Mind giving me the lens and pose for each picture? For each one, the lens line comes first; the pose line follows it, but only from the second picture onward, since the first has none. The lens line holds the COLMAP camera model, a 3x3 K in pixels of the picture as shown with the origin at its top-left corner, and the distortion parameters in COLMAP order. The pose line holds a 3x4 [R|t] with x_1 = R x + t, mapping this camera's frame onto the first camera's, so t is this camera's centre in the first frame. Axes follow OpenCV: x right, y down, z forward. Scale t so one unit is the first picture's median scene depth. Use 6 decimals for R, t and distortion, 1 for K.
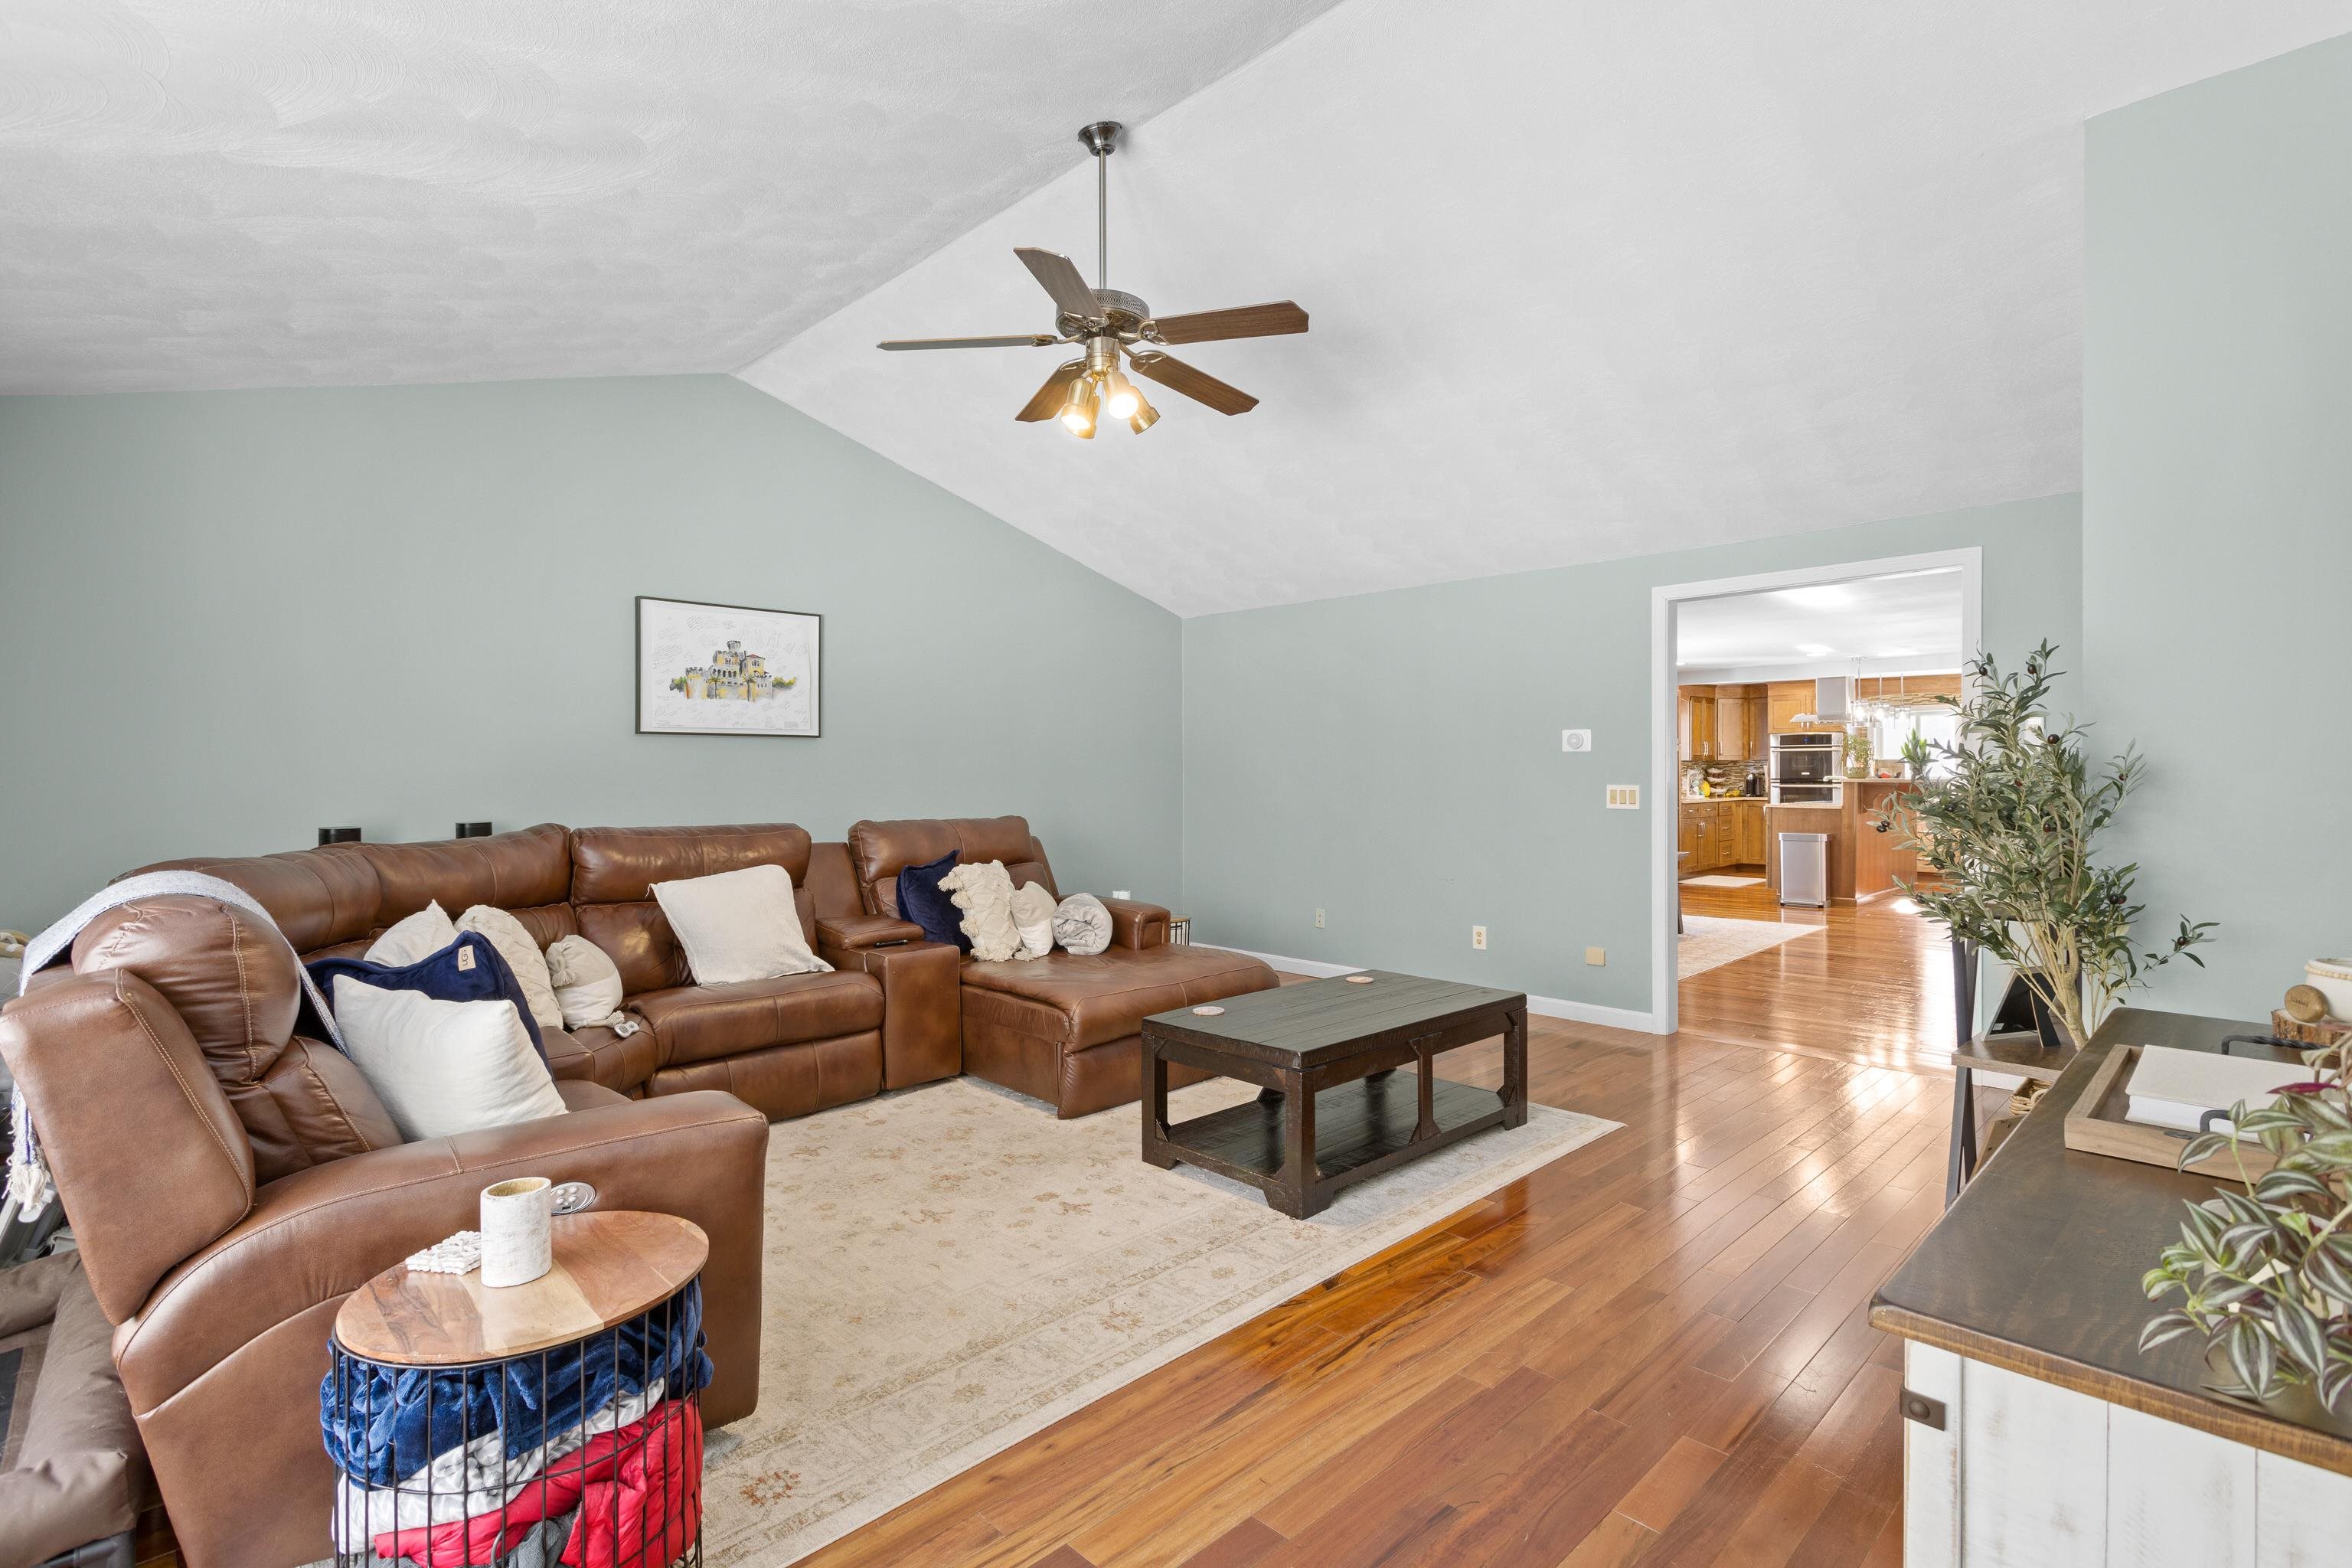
lens RADIAL K [[1111.8, 0, 1174.6], [0, 1111.8, 774.1], [0, 0, 1]] dist [-0.000615, 0.001468]
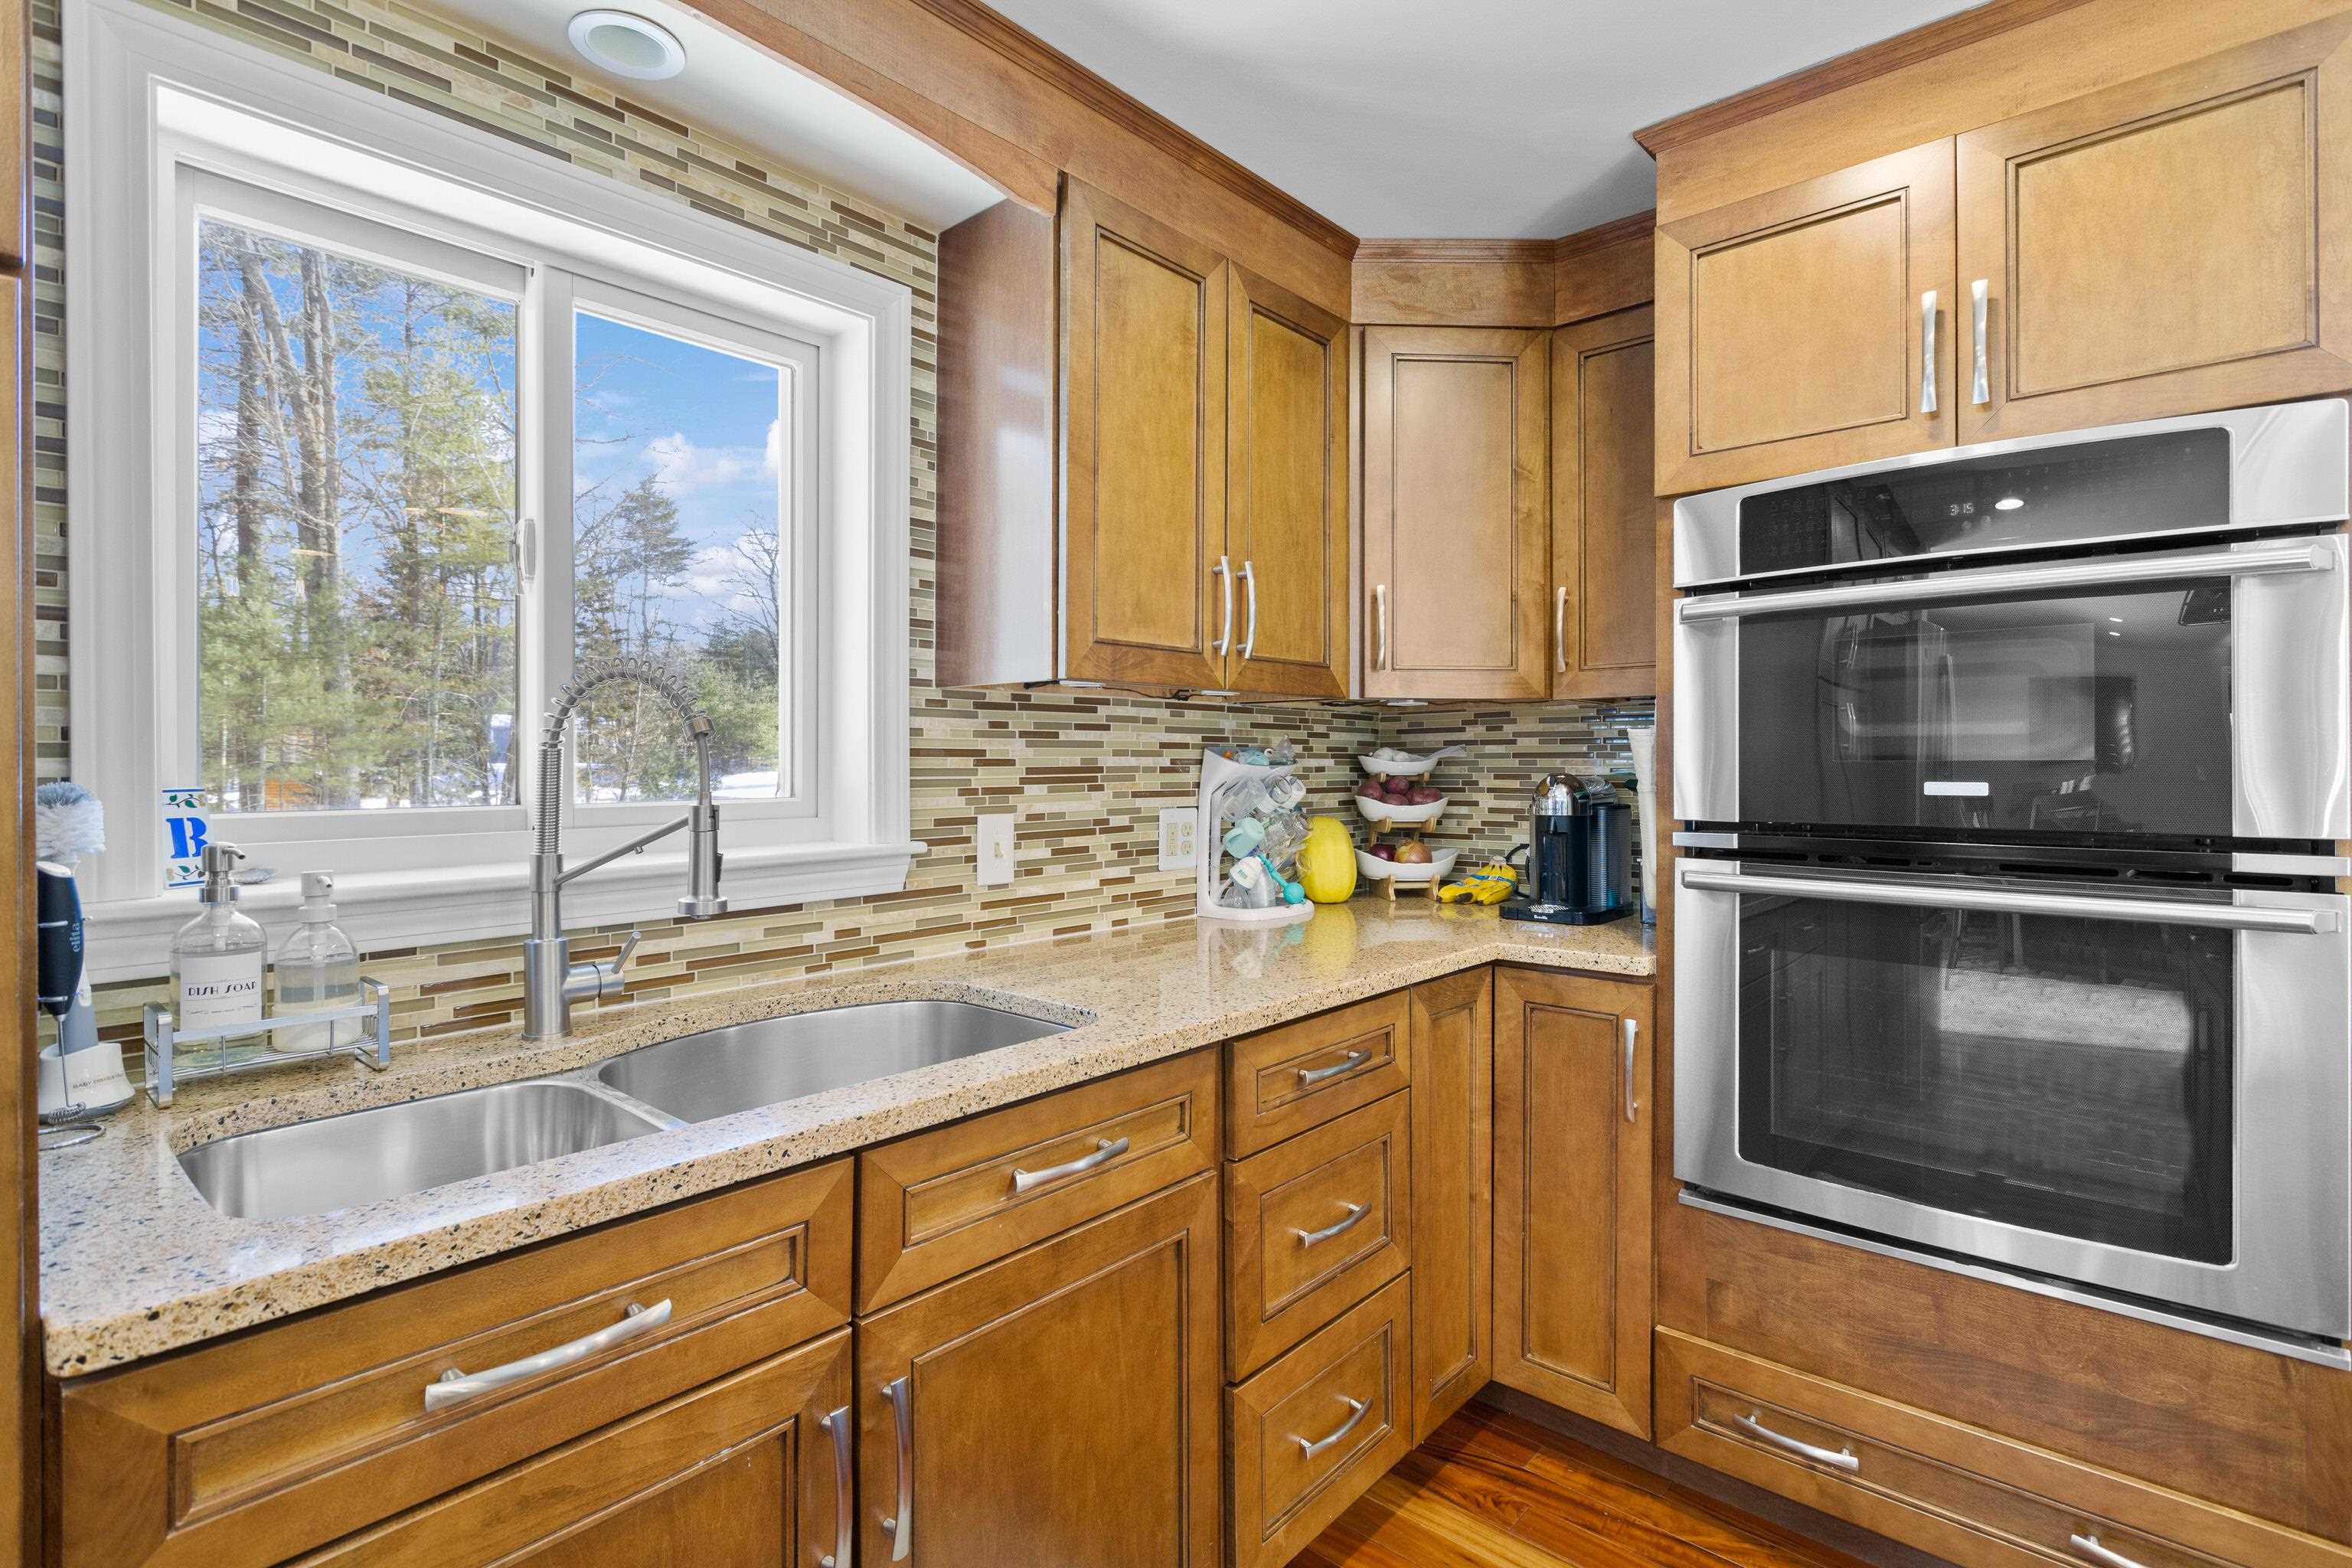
lens RADIAL K [[1111.8, 0, 1195.2], [0, 1111.8, 761.5], [0, 0, 1]] dist [-0.000615, 0.001468]
pose [[0.997518, 0.006210, 0.070134, 0.589615], [-0.006090, 0.999980, -0.001932, -0.003621], [-0.070145, 0.001500, 0.997536, 1.092362]]
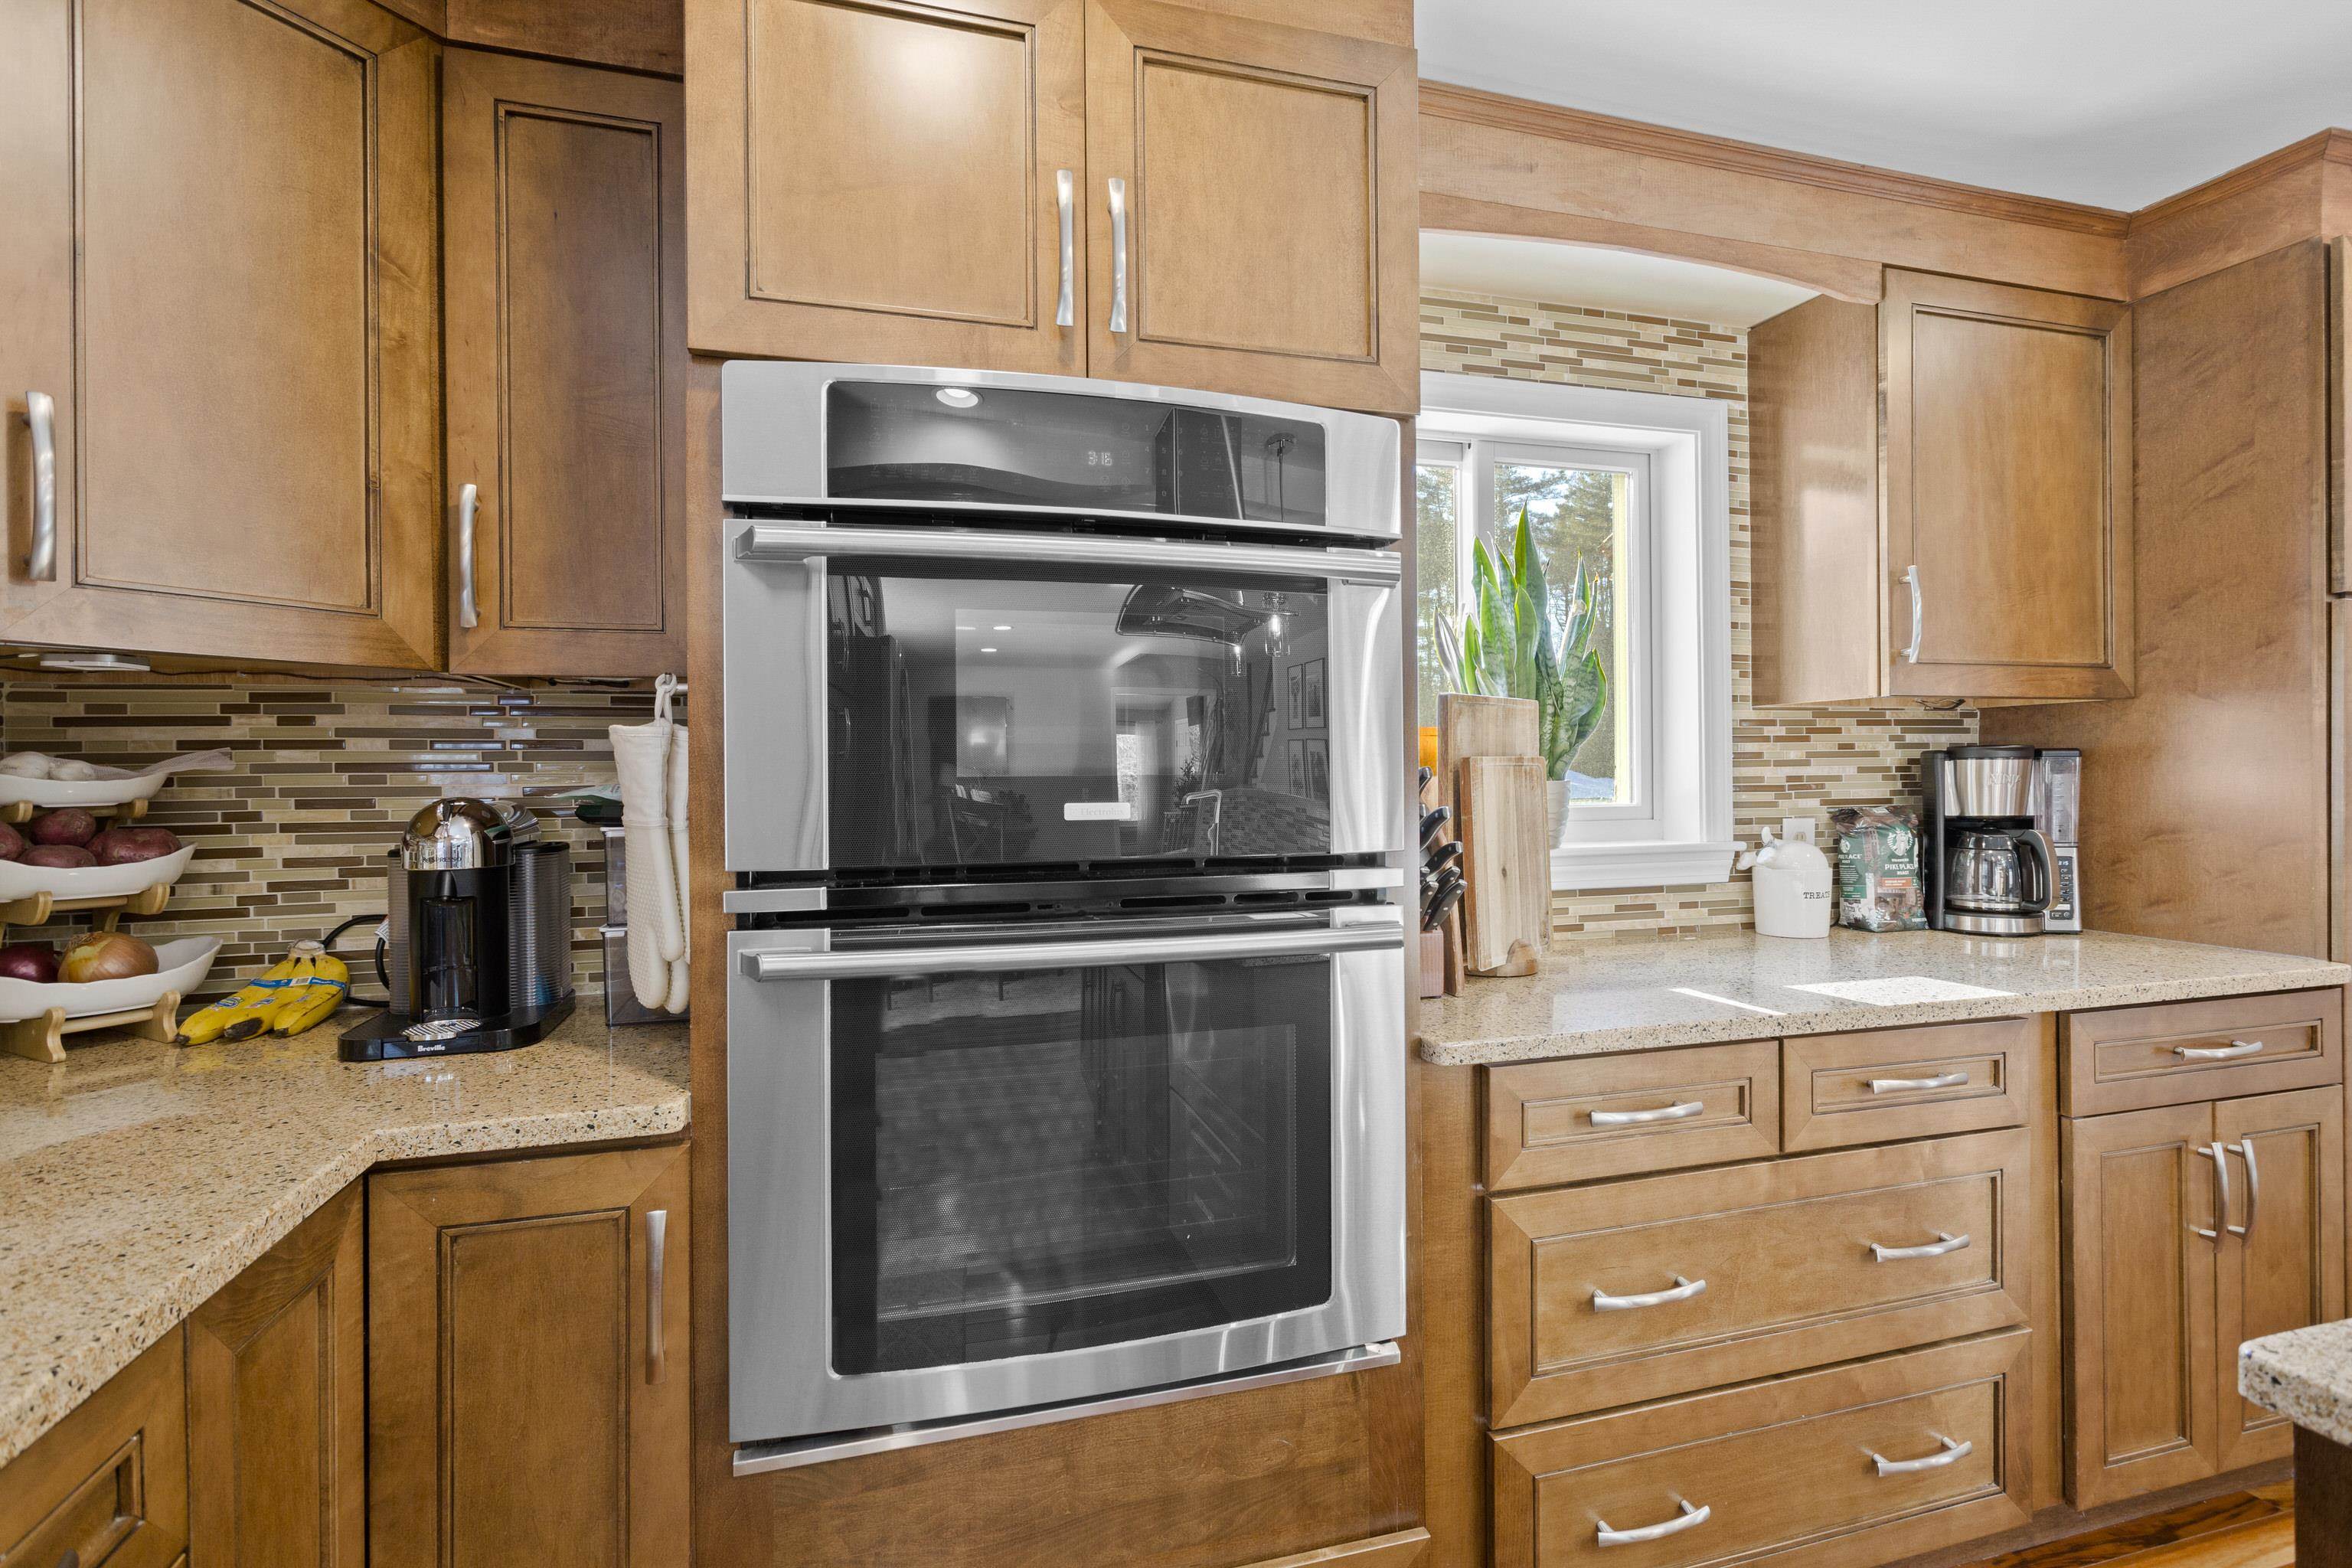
lens RADIAL K [[1111.8, 0, 1173.5], [0, 1111.8, 775.9], [0, 0, 1]] dist [-0.000615, 0.001468]
pose [[0.477188, -0.000594, 0.878801, 0.601817], [0.001928, 0.999998, -0.000370, -0.004570], [-0.878799, 0.001871, 0.477188, 1.169291]]
